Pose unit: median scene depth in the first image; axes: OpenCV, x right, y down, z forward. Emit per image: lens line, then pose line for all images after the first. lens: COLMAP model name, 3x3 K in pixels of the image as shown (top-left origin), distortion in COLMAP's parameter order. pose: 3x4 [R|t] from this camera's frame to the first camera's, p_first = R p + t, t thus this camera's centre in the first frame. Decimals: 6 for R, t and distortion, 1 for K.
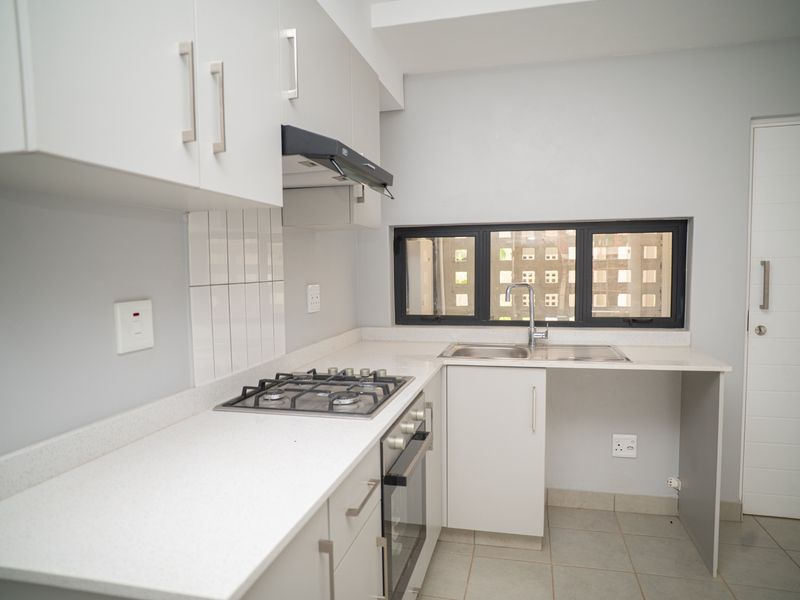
lens RADIAL K [[551.7, 0, 394.4], [0, 551.7, 302.1], [0, 0, 1]] dist [-0.048965, 0.035357]
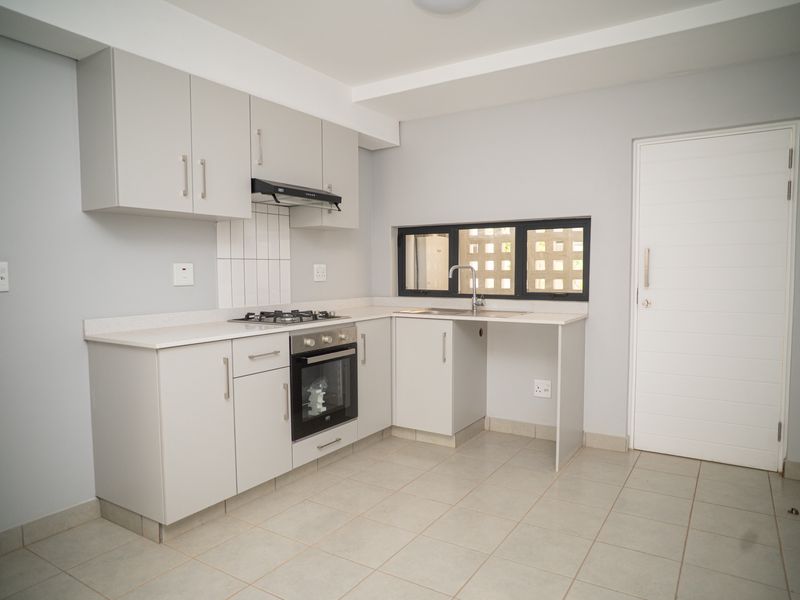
lens RADIAL K [[551.7, 0, 376.8], [0, 551.7, 306.9], [0, 0, 1]] dist [-0.048965, 0.035357]
pose [[0.939023, 0.030242, -0.342522, 0.494017], [-0.029463, 0.999538, 0.007480, 0.066223], [0.342590, 0.003068, 0.939480, -0.396654]]
